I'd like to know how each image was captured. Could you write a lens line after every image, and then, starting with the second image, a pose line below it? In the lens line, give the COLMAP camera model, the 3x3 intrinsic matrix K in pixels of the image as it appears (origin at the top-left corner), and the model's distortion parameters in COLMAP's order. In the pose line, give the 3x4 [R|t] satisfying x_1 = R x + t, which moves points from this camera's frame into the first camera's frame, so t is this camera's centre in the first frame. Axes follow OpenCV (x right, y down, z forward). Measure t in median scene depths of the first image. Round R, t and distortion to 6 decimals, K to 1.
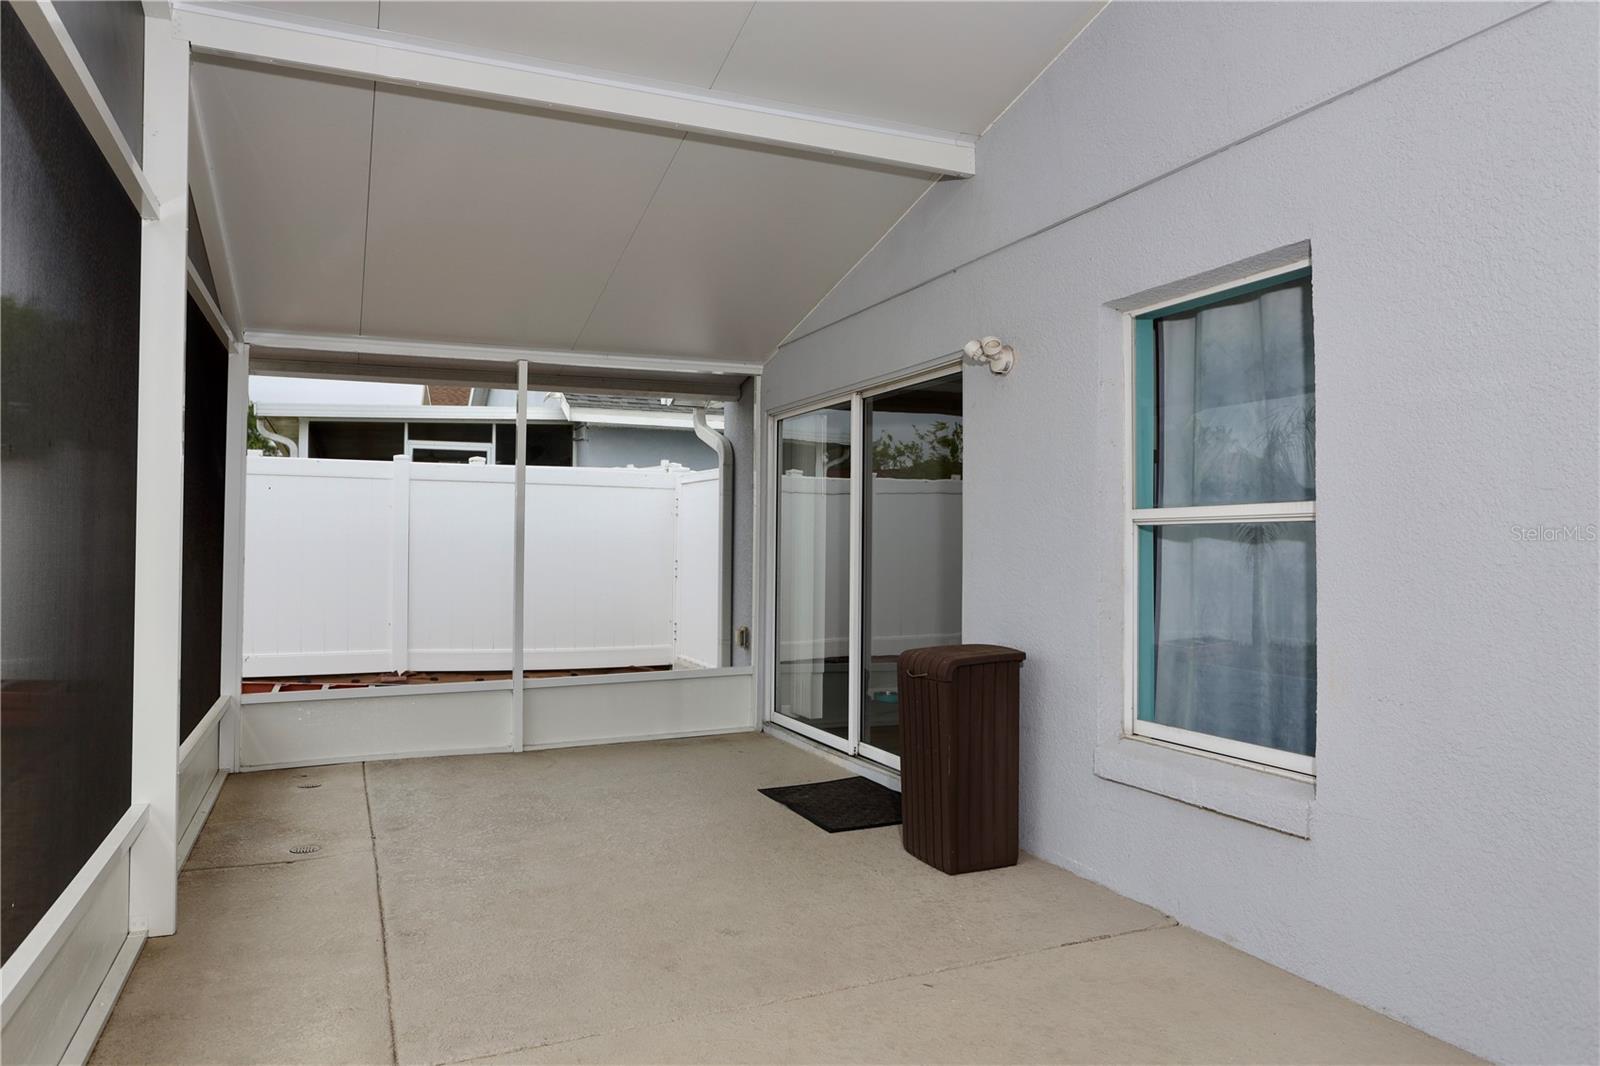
lens RADIAL K [[1069.1, 0, 800.0], [0, 1069.1, 533.0], [0, 0, 1]] dist [-0.050110, 0.062646]
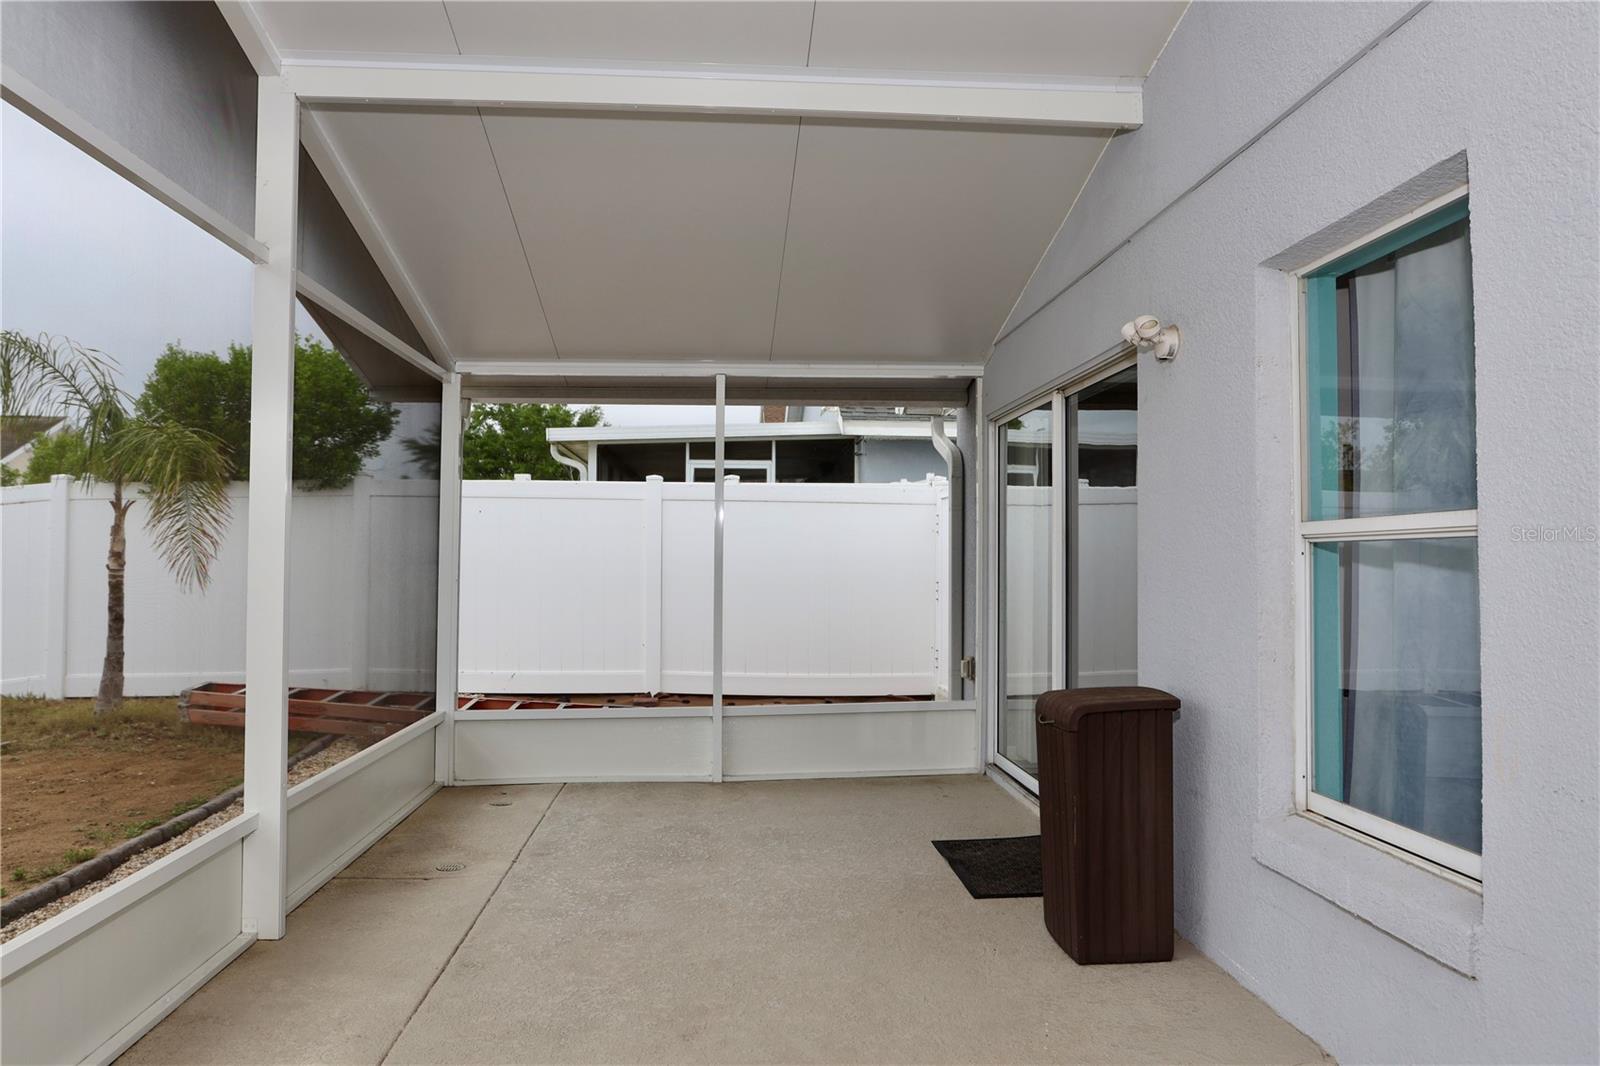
lens RADIAL K [[1132.0, 0, 800.0], [0, 1132.0, 533.0], [0, 0, 1]] dist [-0.052466, 0.070948]
pose [[0.945883, -0.010381, -0.324342, 0.139955], [0.005276, 0.999848, -0.016614, -0.001373], [0.324466, 0.014004, 0.945794, 0.059344]]
